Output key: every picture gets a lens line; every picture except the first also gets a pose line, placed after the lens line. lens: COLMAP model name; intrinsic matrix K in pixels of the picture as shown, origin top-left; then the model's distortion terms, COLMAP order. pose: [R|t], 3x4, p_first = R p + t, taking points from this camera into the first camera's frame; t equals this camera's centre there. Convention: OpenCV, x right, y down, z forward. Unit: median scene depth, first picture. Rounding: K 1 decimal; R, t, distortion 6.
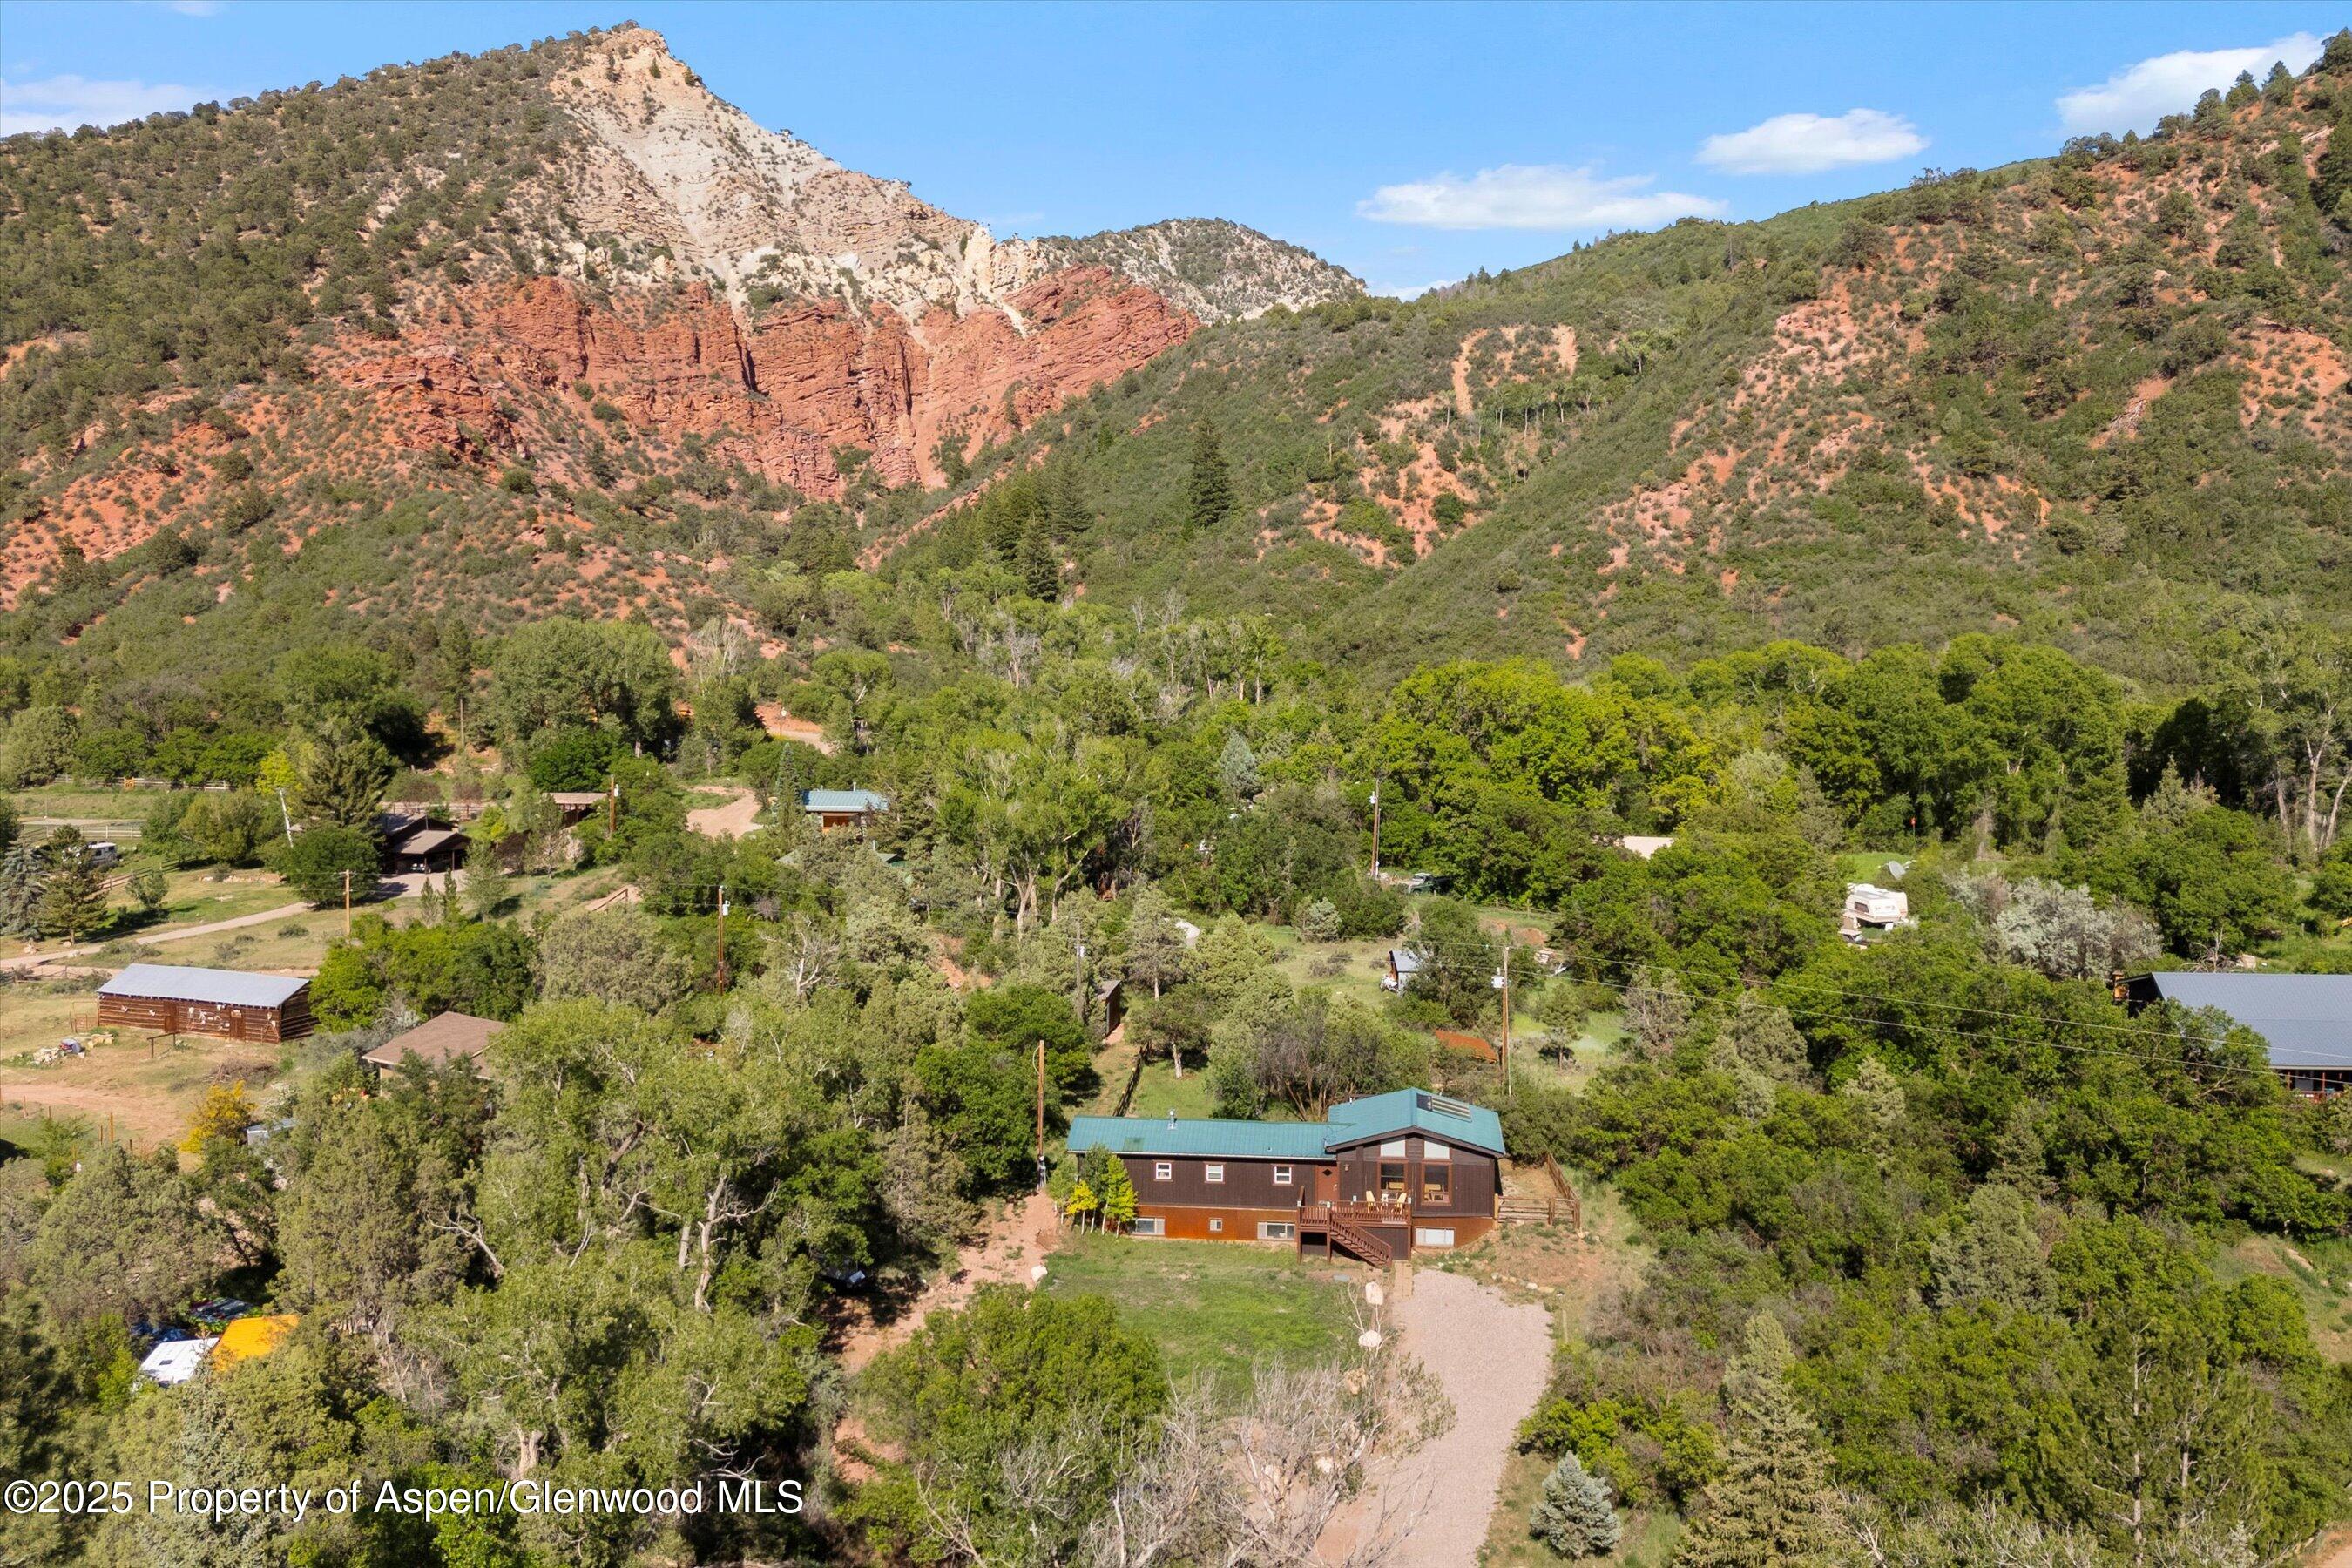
lens RADIAL K [[2070.8, 0, 1200.4], [0, 2070.8, 766.2], [0, 0, 1]] dist [0.076648, -0.082631]
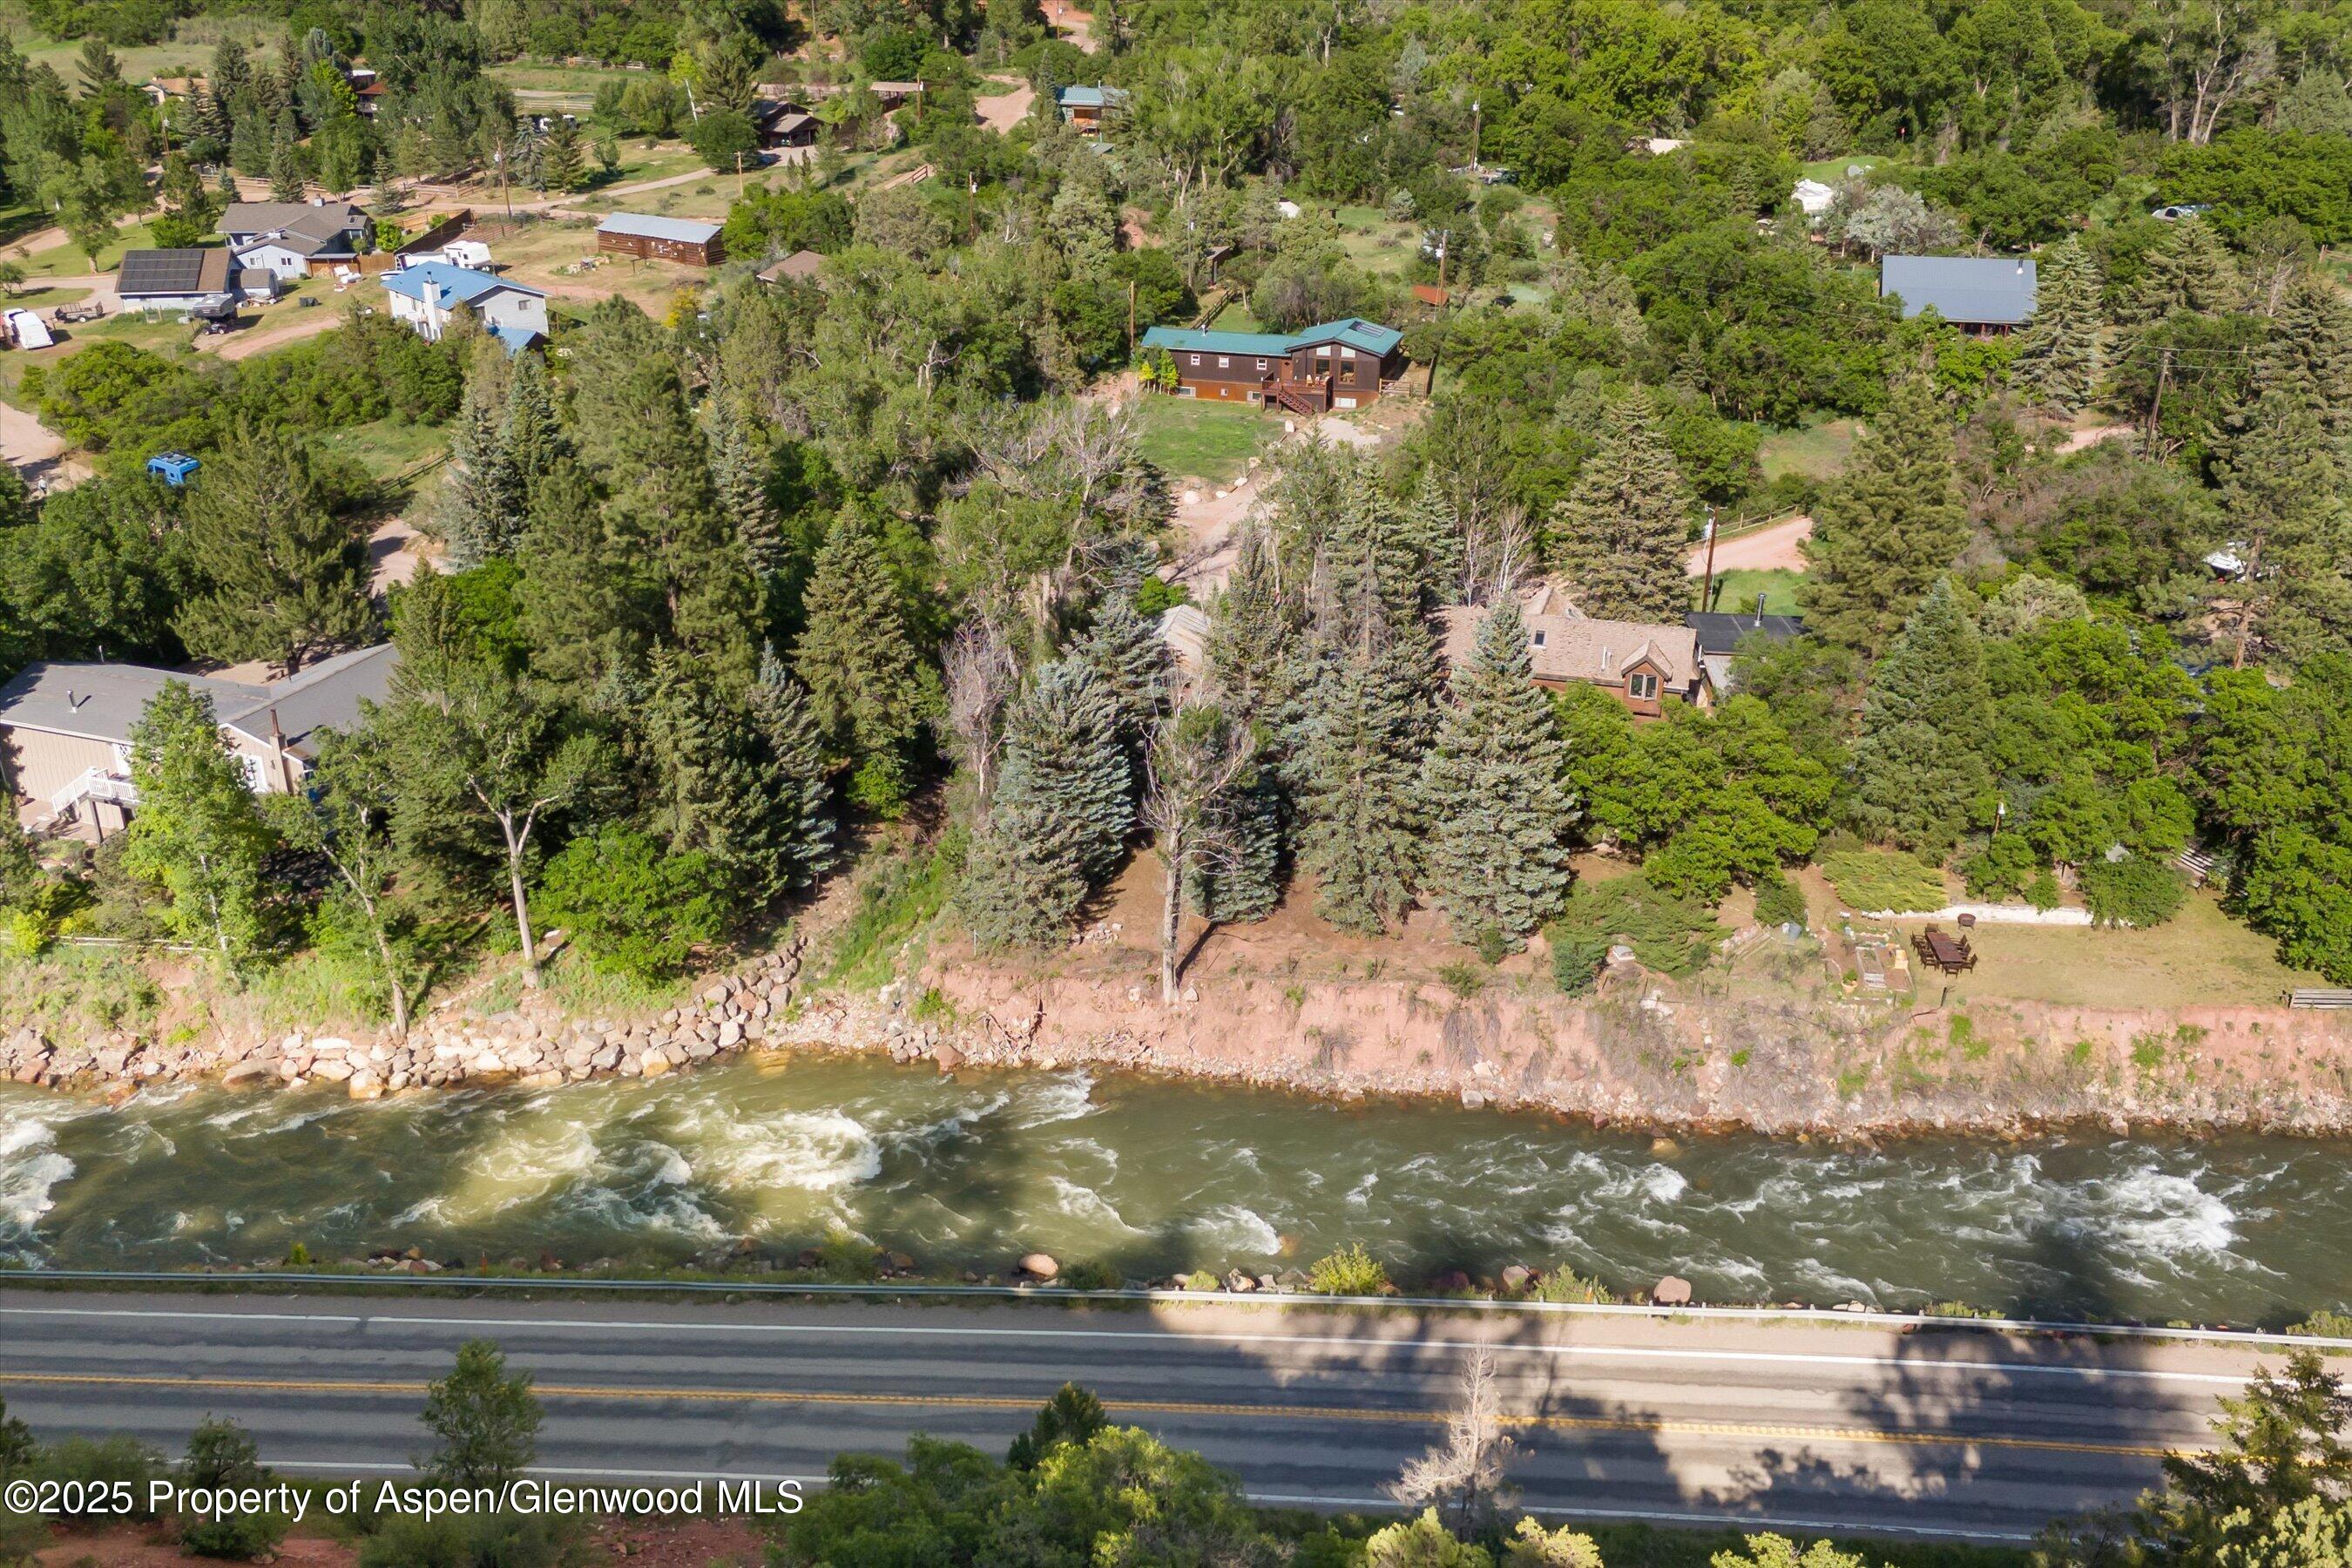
lens RADIAL K [[2070.8, 0, 1203.2], [0, 2070.8, 787.8], [0, 0, 1]] dist [0.076648, -0.082631]
pose [[0.984640, 0.070863, -0.159570, 0.057347], [-0.010438, 0.936190, 0.351340, -0.015913], [0.174285, -0.344278, 0.922550, -0.143870]]
